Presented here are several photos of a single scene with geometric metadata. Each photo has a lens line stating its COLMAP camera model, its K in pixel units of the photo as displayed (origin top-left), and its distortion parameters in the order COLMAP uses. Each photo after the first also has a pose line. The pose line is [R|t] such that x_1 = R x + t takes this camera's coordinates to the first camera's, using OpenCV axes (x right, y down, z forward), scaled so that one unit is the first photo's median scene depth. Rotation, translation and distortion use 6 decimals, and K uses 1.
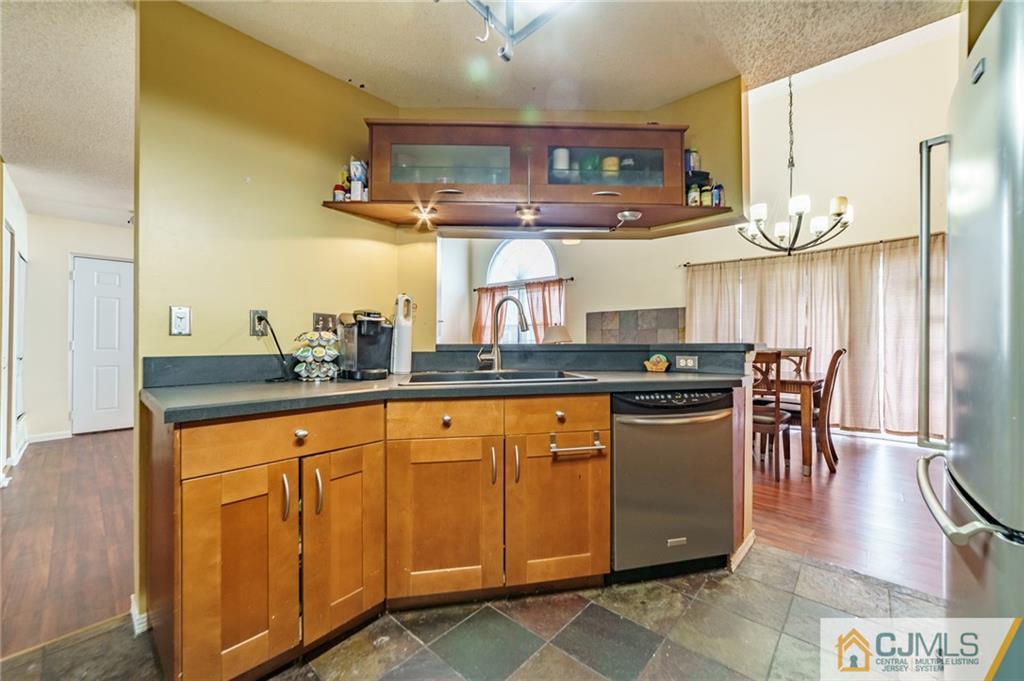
lens RADIAL K [[404.5, 0, 509.2], [0, 404.5, 337.0], [0, 0, 1]] dist [-0.002907, 0.000110]
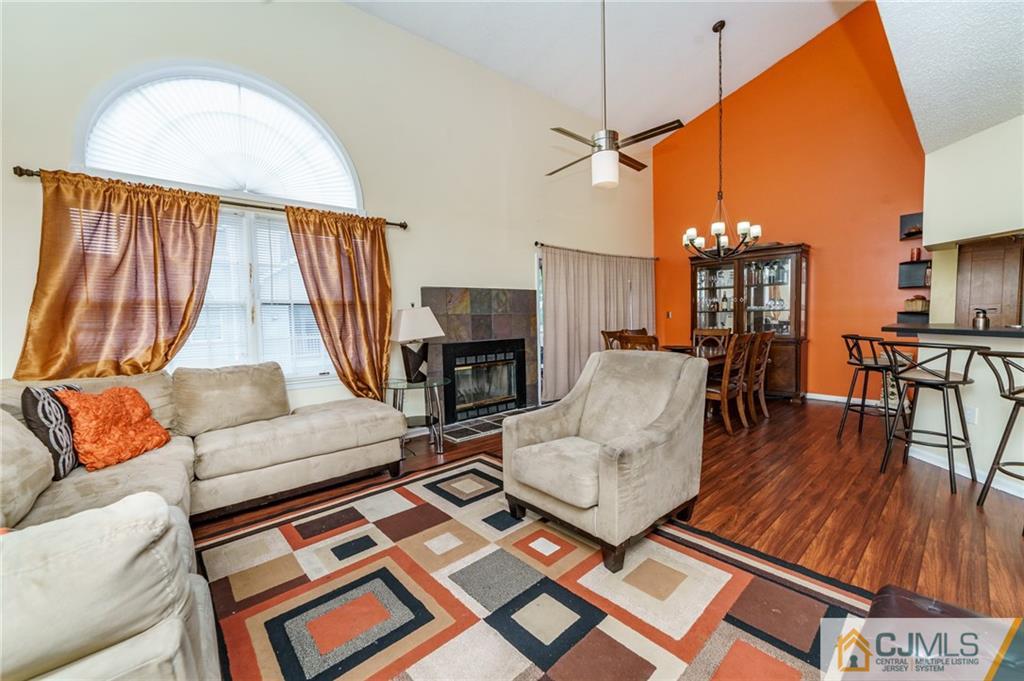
lens RADIAL K [[404.5, 0, 509.2], [0, 404.5, 337.0], [0, 0, 1]] dist [-0.002907, 0.000110]
pose [[0.083641, -0.055074, 0.994973, -0.601377], [0.013051, 0.998447, 0.054169, -0.022783], [-0.996410, 0.008454, 0.084230, 1.208367]]
